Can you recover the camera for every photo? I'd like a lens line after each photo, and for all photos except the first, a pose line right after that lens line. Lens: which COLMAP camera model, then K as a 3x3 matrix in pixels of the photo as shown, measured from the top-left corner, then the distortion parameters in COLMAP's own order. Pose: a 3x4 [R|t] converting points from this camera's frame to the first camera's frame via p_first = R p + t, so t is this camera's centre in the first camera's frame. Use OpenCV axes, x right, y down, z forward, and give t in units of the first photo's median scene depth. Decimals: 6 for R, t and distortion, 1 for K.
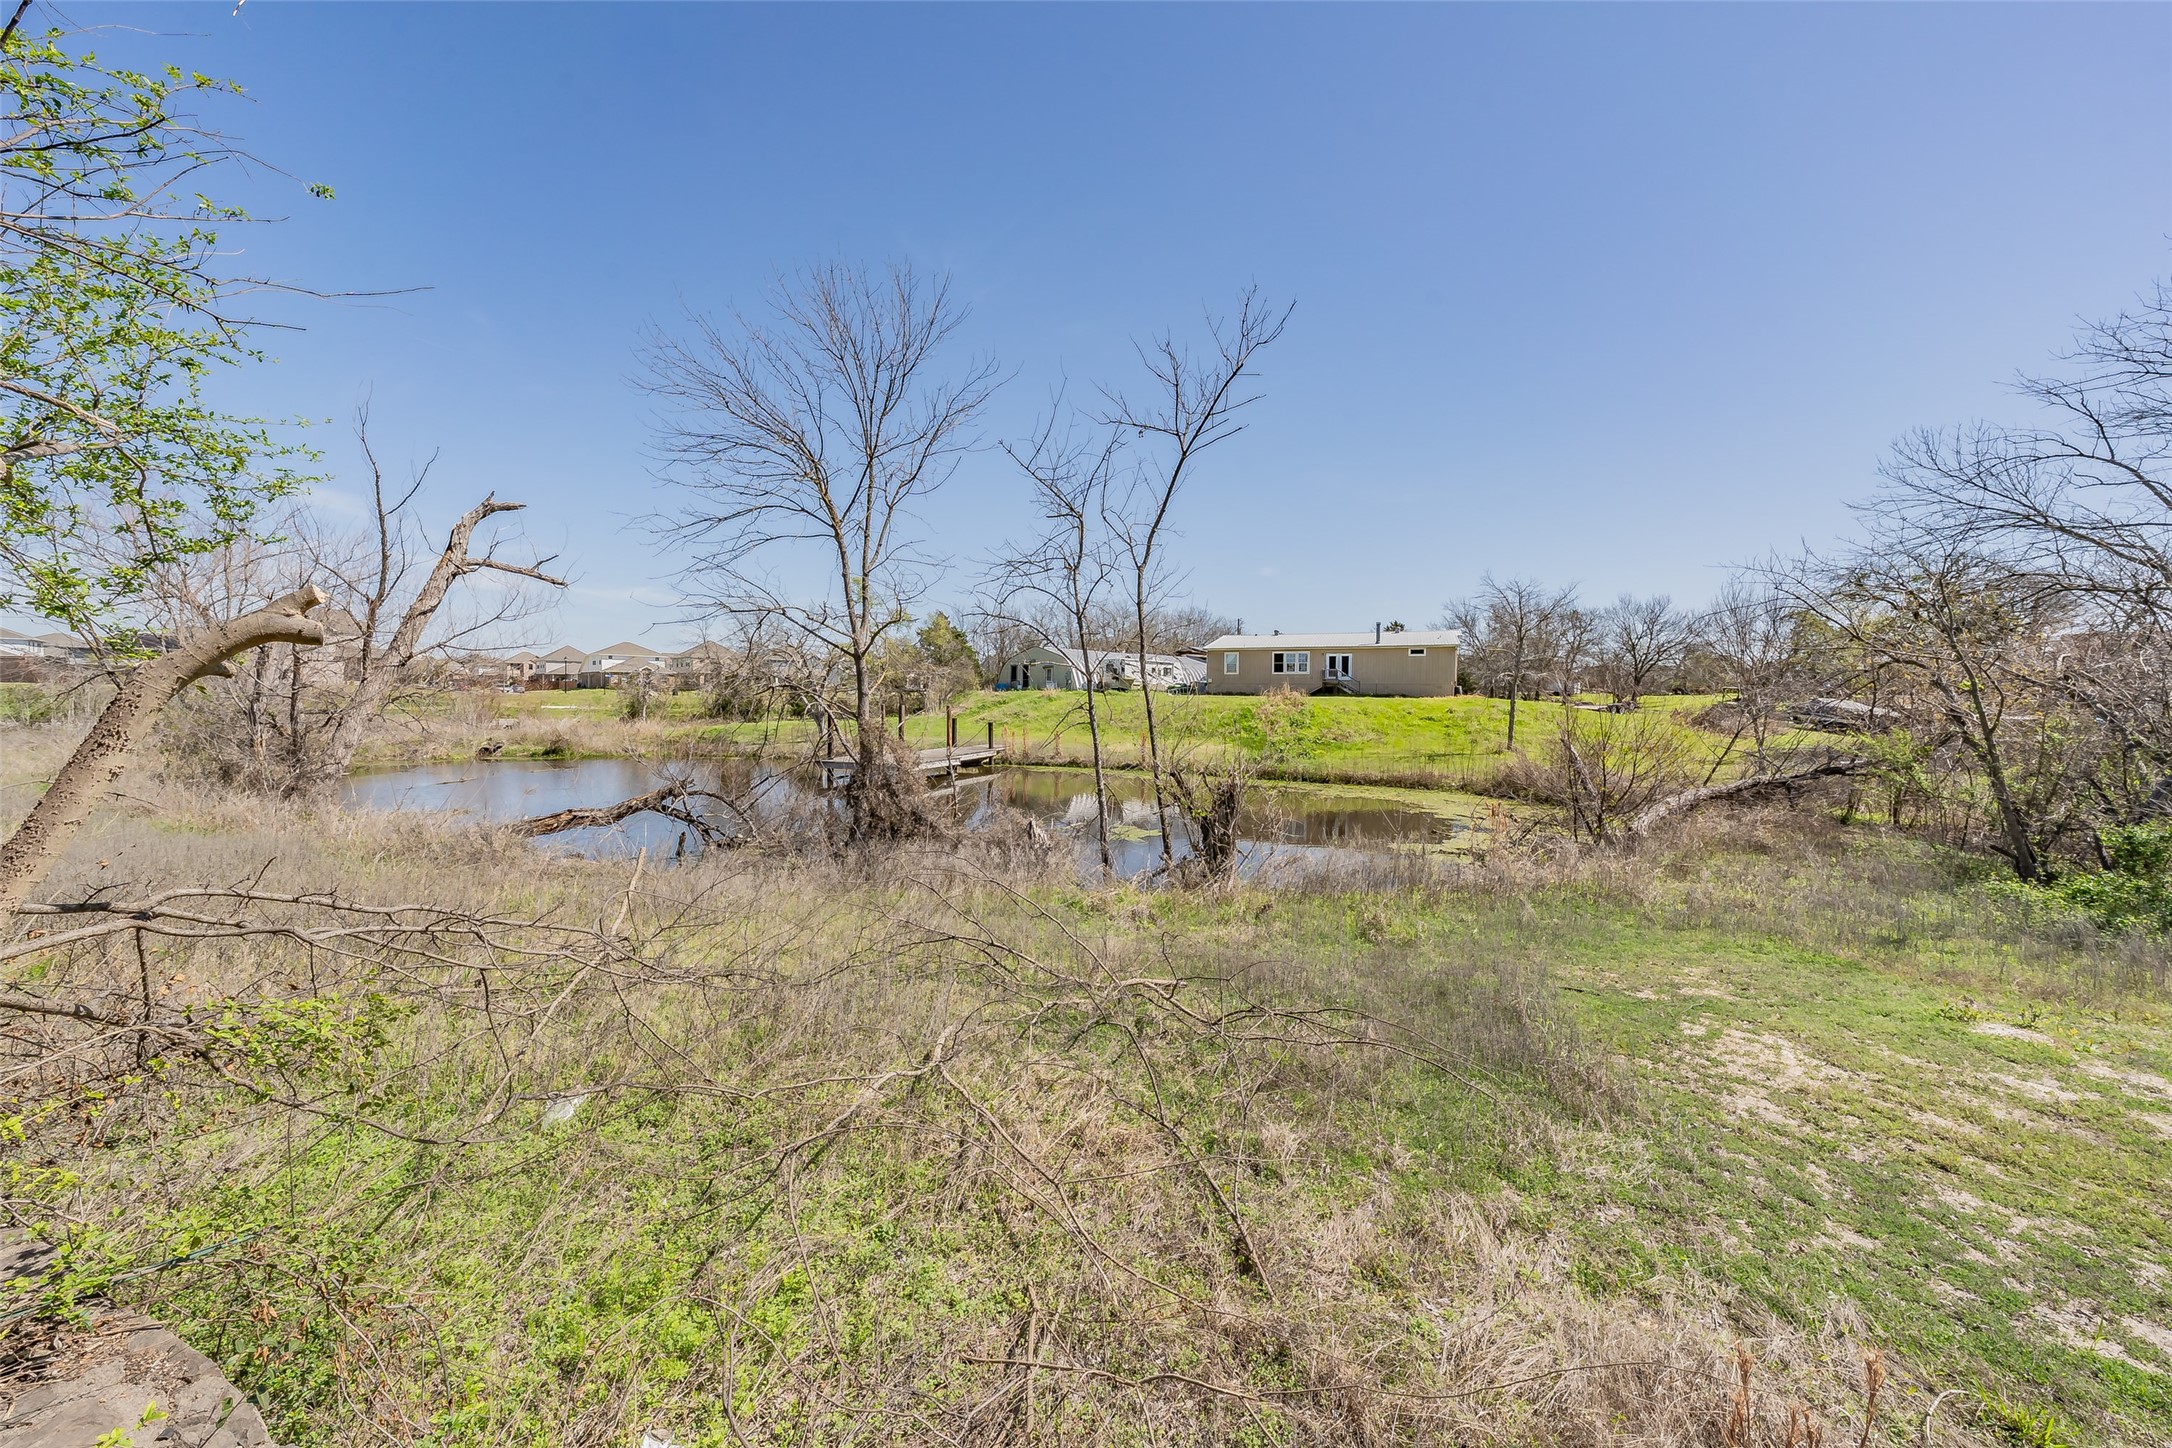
lens RADIAL K [[718.1, 0, 1069.9], [0, 718.1, 719.1], [0, 0, 1]] dist [0.010911, 0.000036]
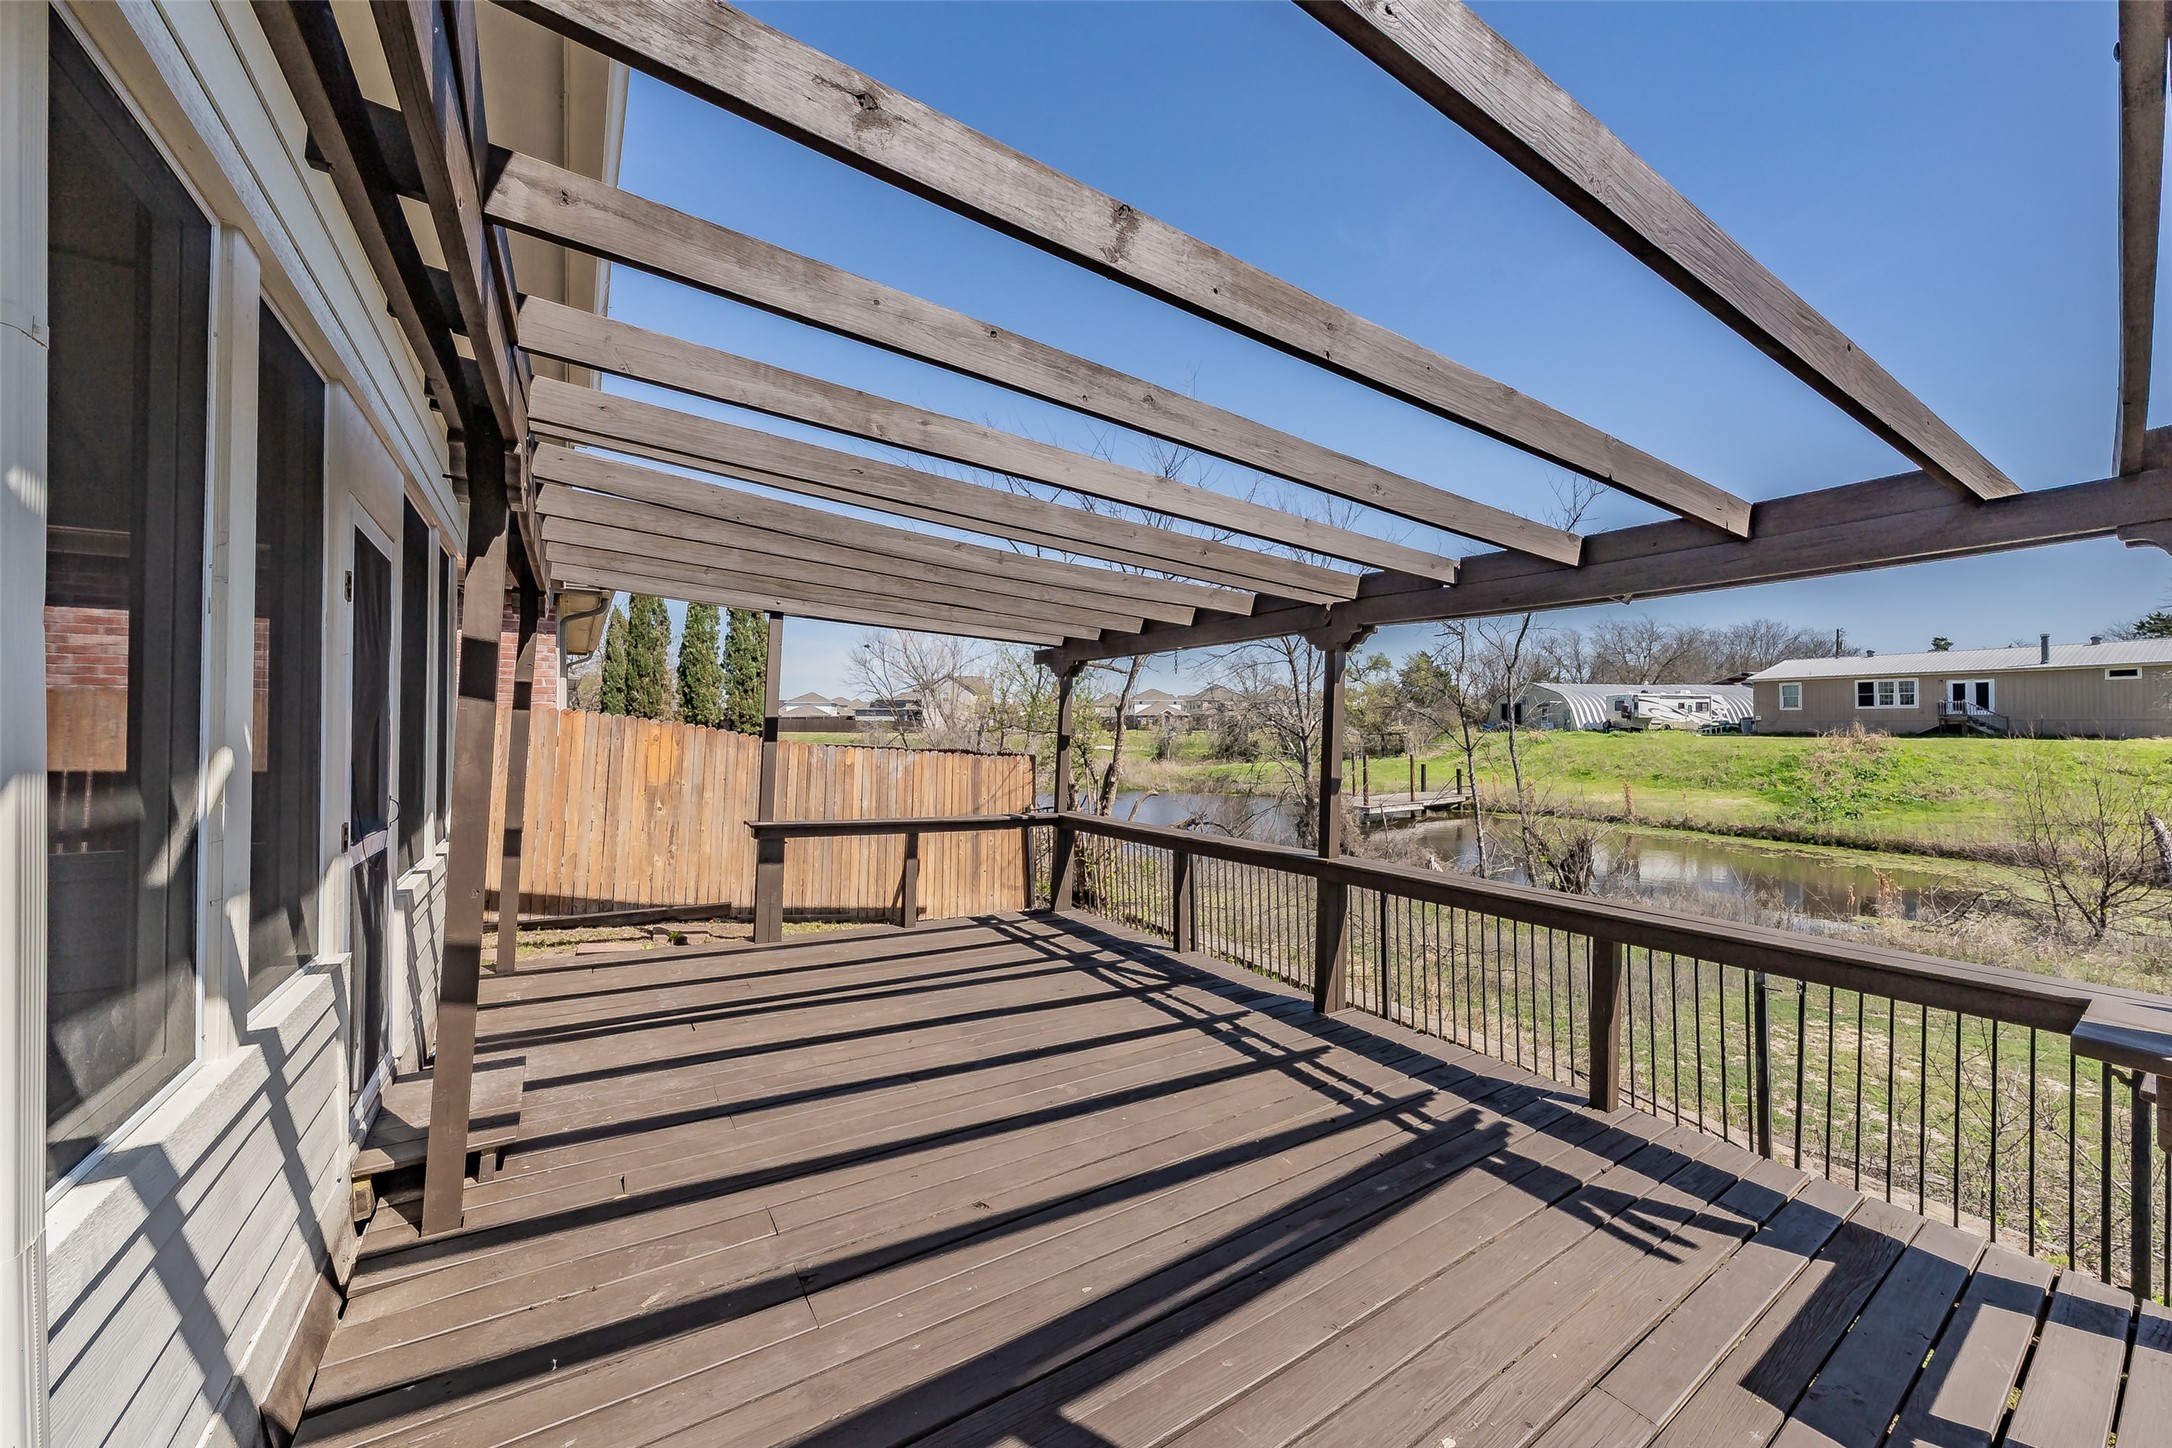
lens RADIAL K [[790.3, 0, 1167.4], [0, 790.3, 708.4], [0, 0, 1]] dist [0.000514, 0.000720]
pose [[0.865364, -0.020258, -0.500734, 0.067785], [-0.006452, 0.998649, -0.051552, -0.014707], [0.501102, 0.047842, 0.864065, -0.136413]]
